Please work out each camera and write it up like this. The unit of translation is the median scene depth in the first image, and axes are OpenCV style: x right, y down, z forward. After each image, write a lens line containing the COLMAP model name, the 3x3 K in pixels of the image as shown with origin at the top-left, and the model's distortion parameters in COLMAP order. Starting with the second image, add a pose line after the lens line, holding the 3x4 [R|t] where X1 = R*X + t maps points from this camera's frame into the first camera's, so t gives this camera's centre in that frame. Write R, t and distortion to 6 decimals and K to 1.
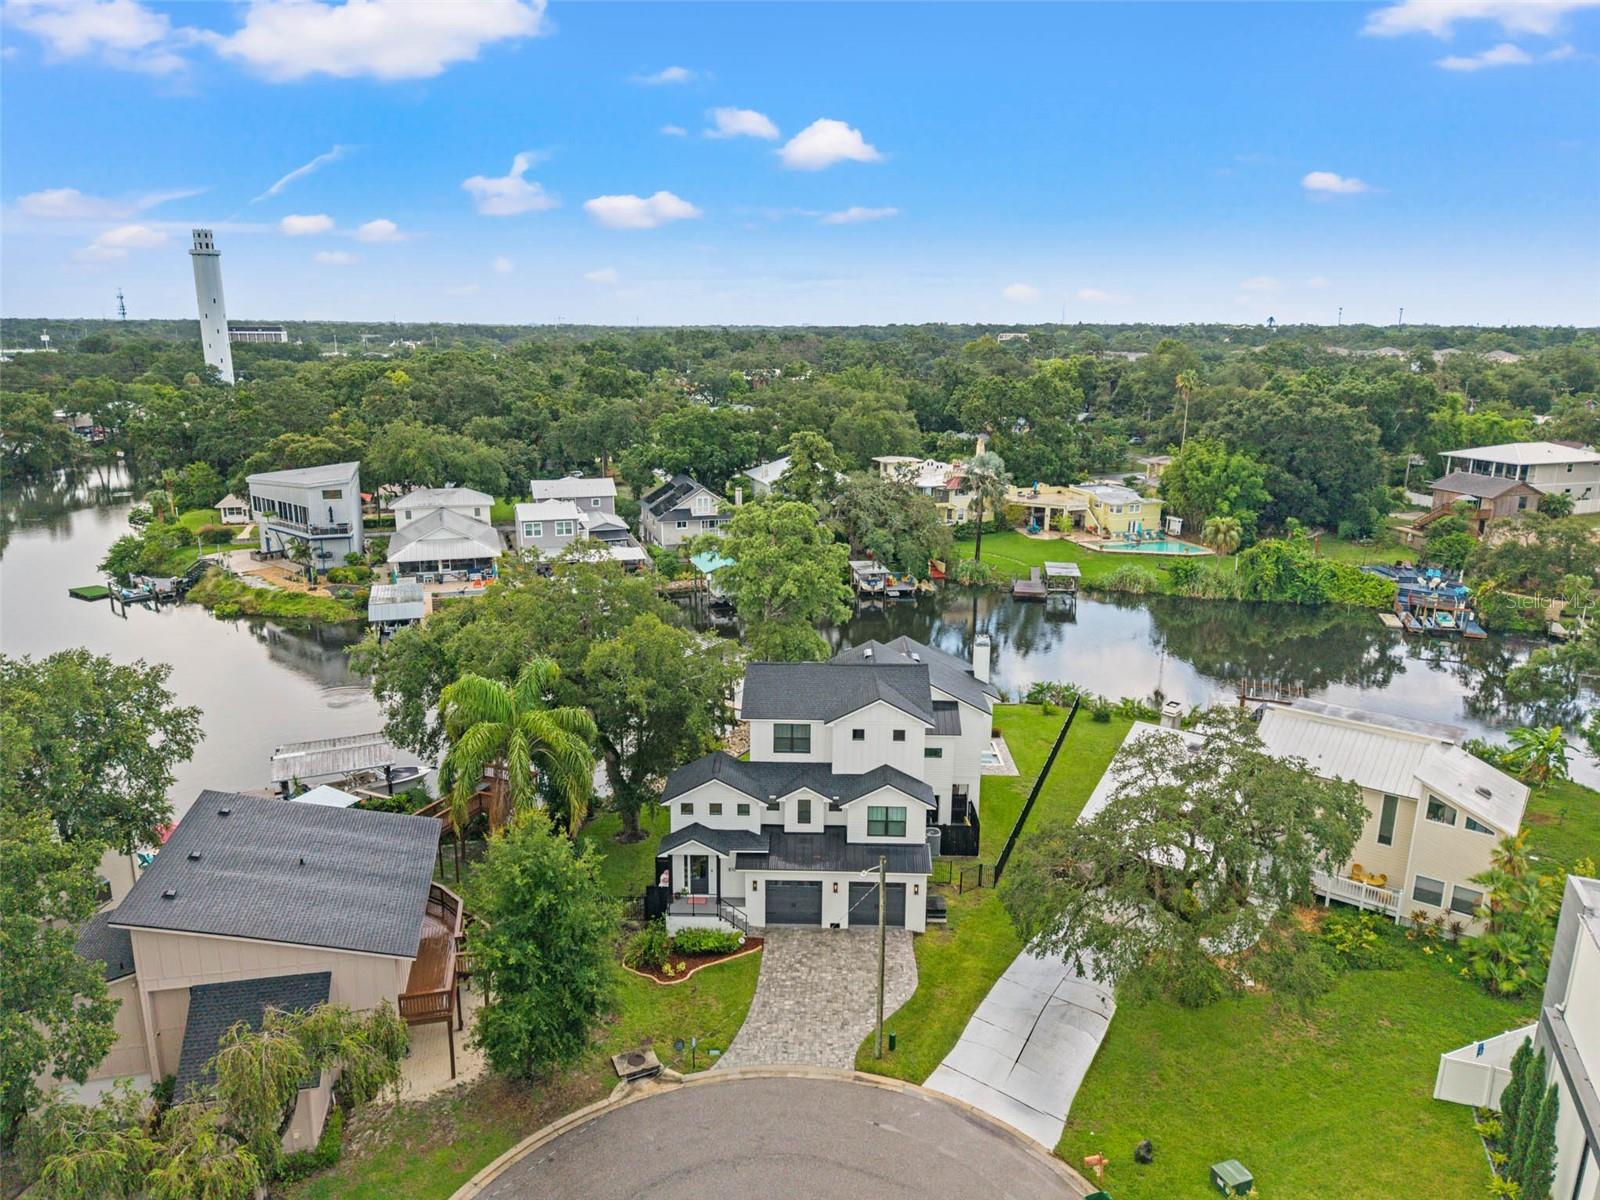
lens RADIAL K [[1085.1, 0, 800.0], [0, 1085.1, 600.0], [0, 0, 1]] dist [0.072470, -0.084547]
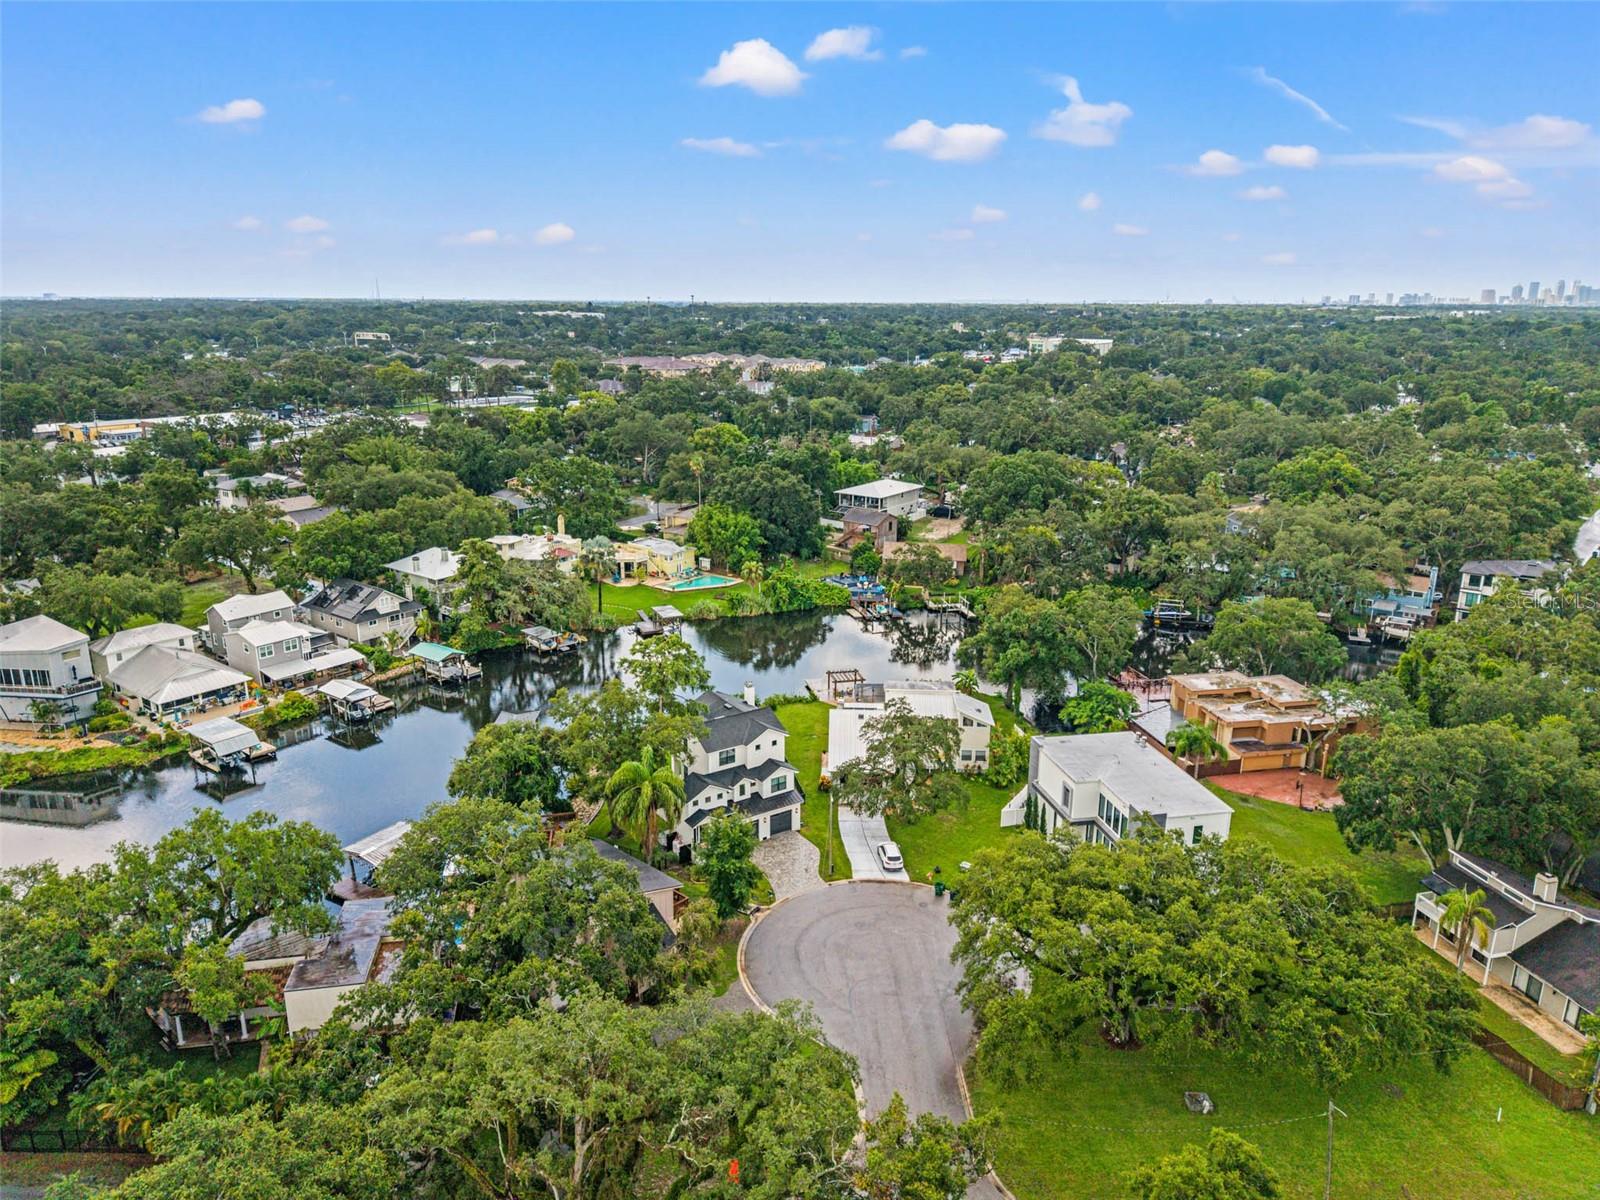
lens RADIAL K [[1085.1, 0, 800.0], [0, 1085.1, 600.0], [0, 0, 1]] dist [0.072470, -0.084547]
pose [[0.823193, -0.159512, 0.544893, -0.431699], [0.142047, 0.987063, 0.074357, -0.133208], [-0.549705, 0.016190, 0.835202, -0.352808]]
